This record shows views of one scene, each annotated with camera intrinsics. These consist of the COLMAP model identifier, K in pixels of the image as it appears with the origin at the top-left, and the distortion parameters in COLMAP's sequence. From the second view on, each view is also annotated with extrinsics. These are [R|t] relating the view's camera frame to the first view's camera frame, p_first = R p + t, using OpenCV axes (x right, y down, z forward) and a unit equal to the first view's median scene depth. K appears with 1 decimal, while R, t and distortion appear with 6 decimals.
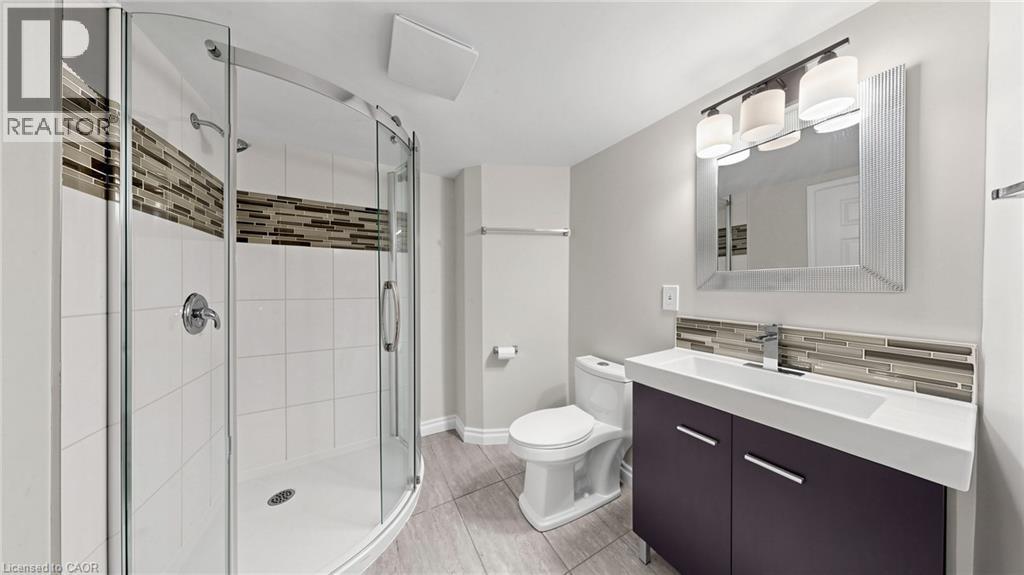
lens RADIAL K [[409.8, 0, 511.8], [0, 409.8, 287.7], [0, 0, 1]] dist [0.001810, 0.000047]
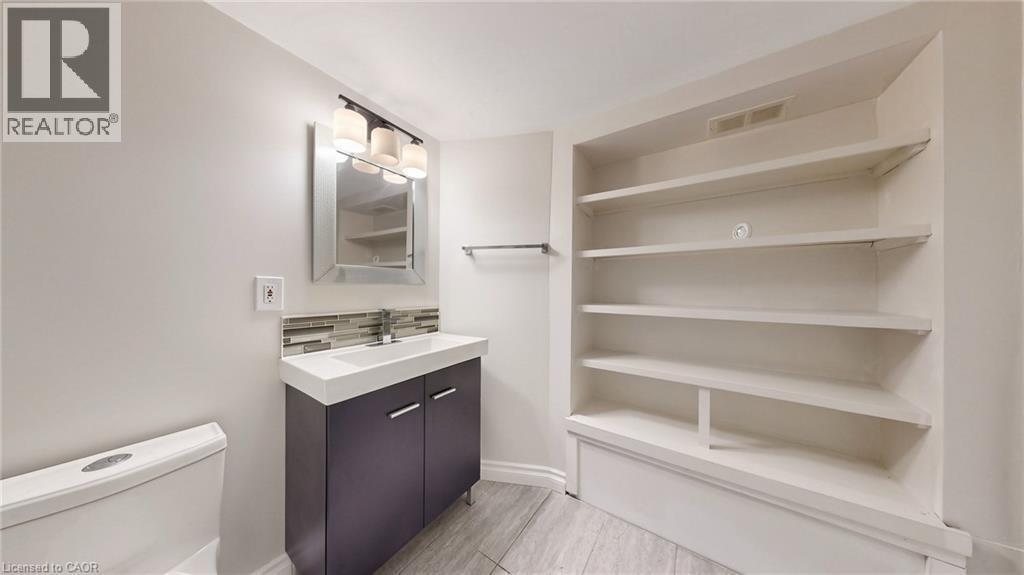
lens RADIAL K [[409.8, 0, 511.6], [0, 409.8, 289.0], [0, 0, 1]] dist [0.001810, 0.000047]
pose [[-0.717353, -0.008290, 0.696660, -0.473820], [-0.007318, 0.999964, 0.004364, 0.012455], [-0.696671, -0.001967, -0.717388, 1.377120]]
